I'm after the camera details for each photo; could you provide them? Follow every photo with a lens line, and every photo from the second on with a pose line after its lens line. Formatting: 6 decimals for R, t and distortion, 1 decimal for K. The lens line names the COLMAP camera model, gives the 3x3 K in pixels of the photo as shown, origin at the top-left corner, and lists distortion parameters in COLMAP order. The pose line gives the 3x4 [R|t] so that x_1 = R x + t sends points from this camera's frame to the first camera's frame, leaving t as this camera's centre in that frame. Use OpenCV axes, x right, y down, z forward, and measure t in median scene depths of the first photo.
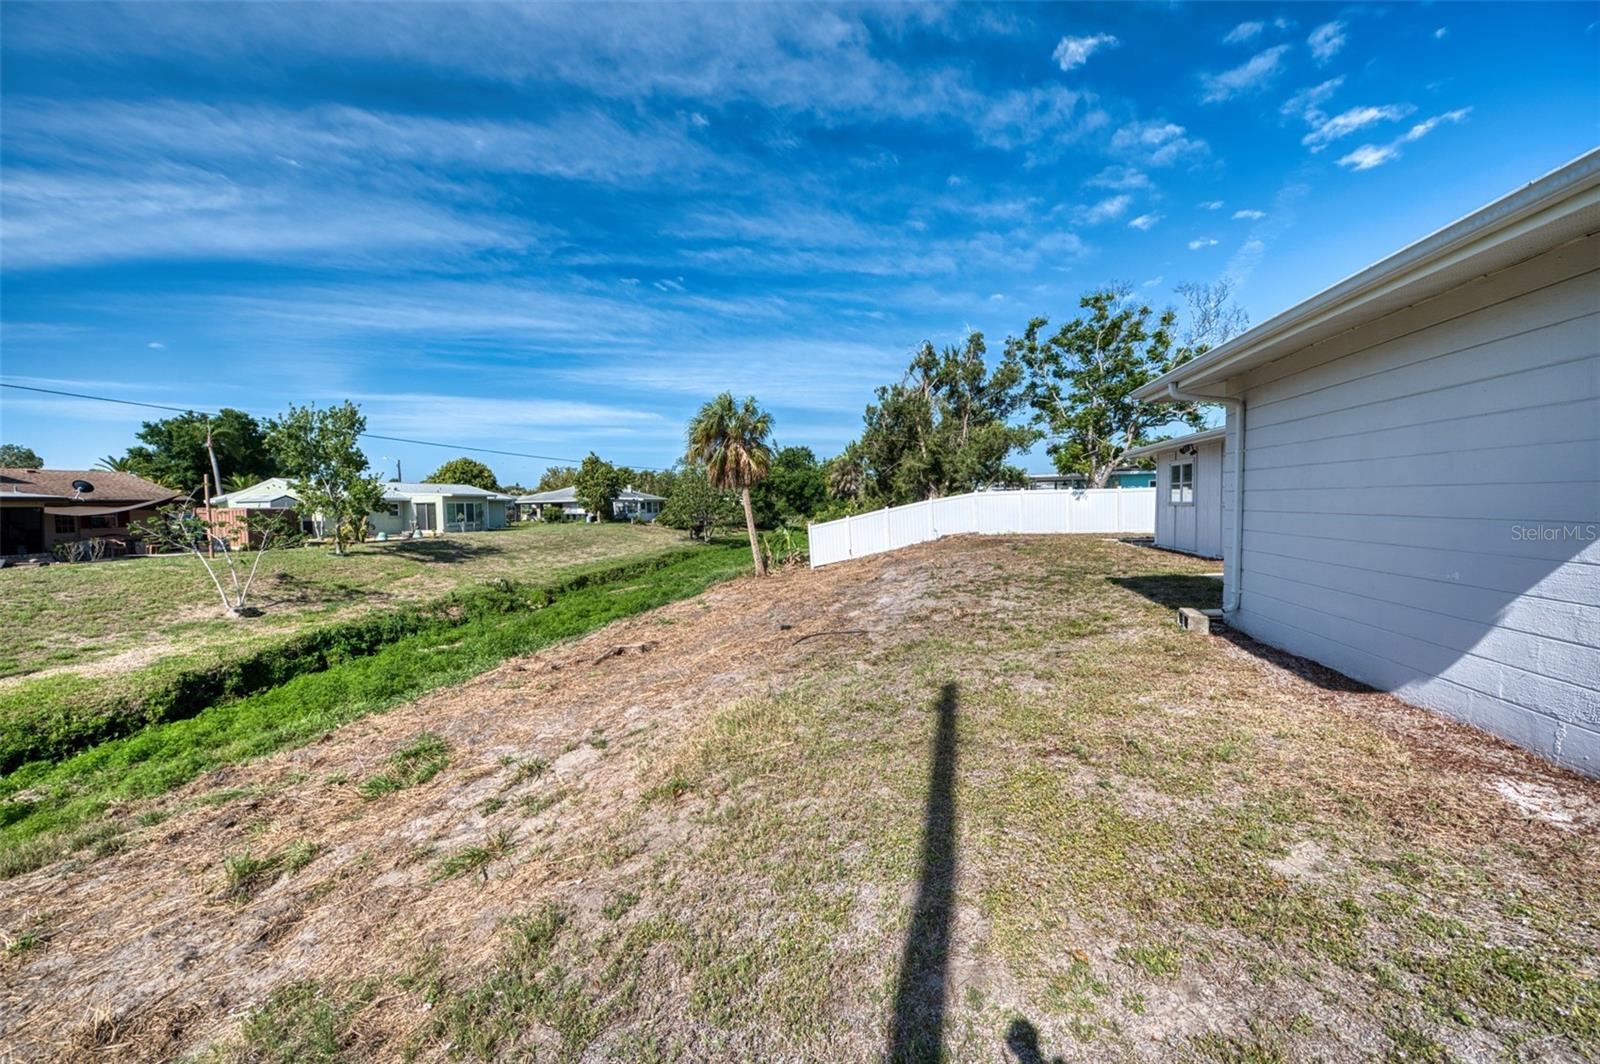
lens RADIAL K [[628.0, 0, 795.6], [0, 628.0, 516.1], [0, 0, 1]] dist [-0.011519, 0.003798]
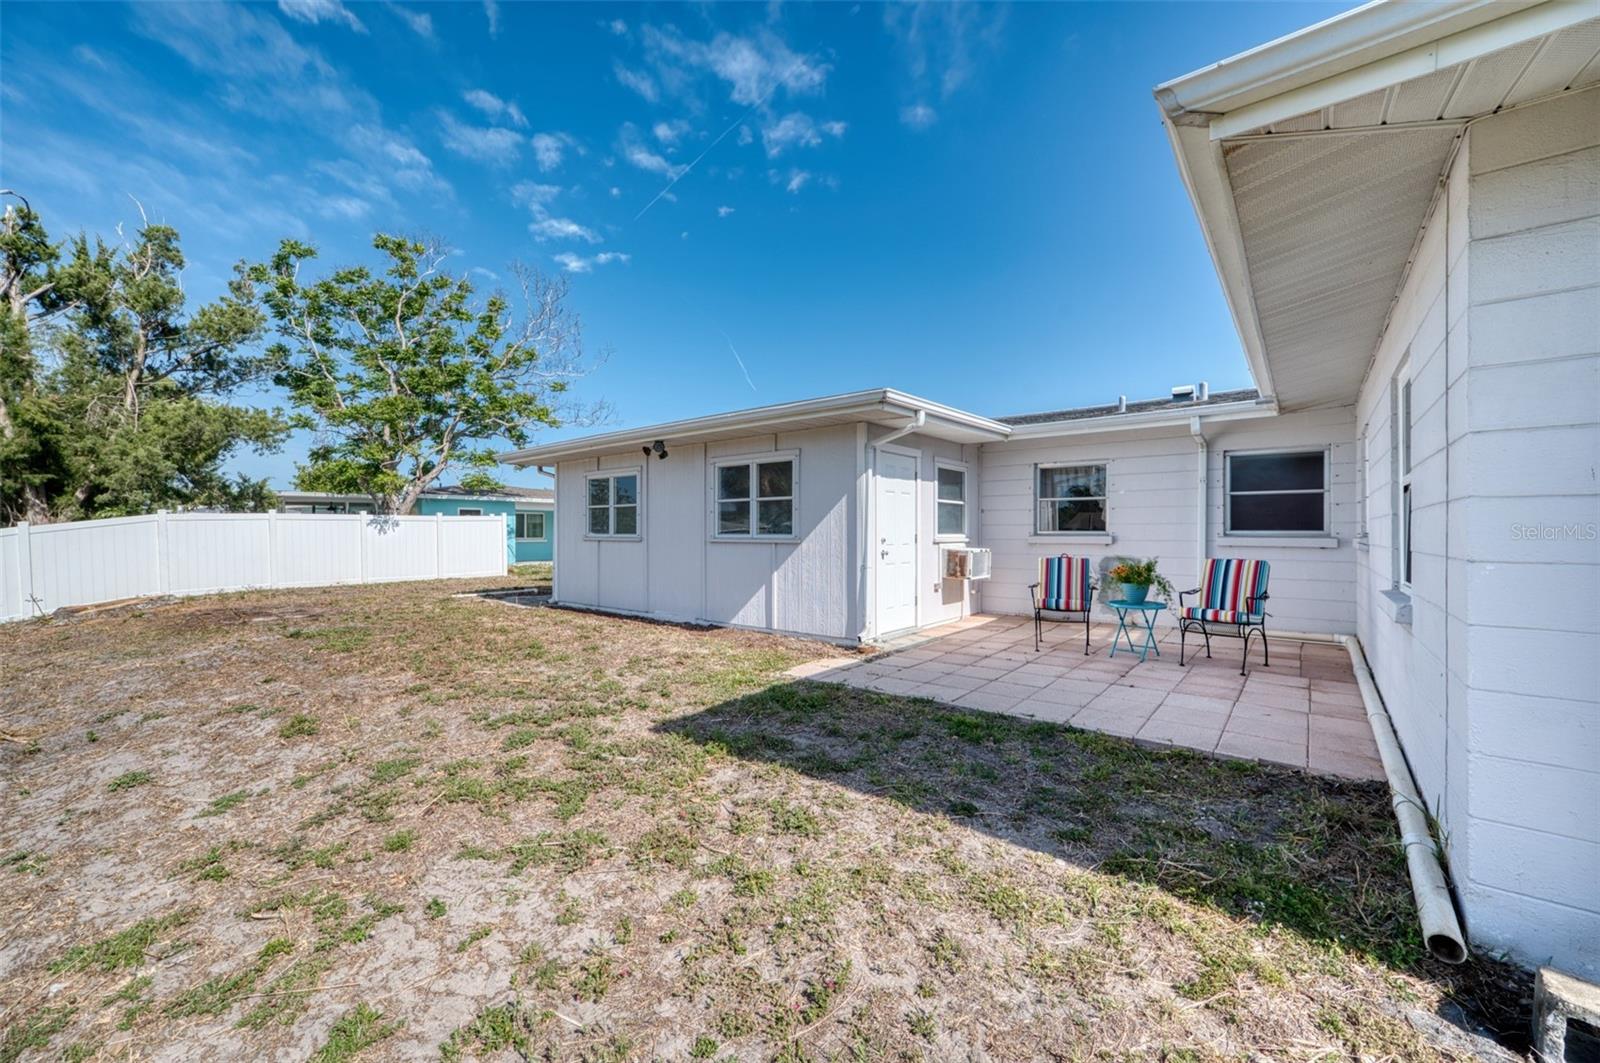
lens RADIAL K [[628.0, 0, 801.2], [0, 628.0, 534.2], [0, 0, 1]] dist [-0.011519, 0.003798]
pose [[0.452039, 0.010141, 0.891940, 0.057025], [0.012057, 0.999775, -0.017477, -0.005015], [-0.891917, 0.018654, 0.451815, 0.253841]]
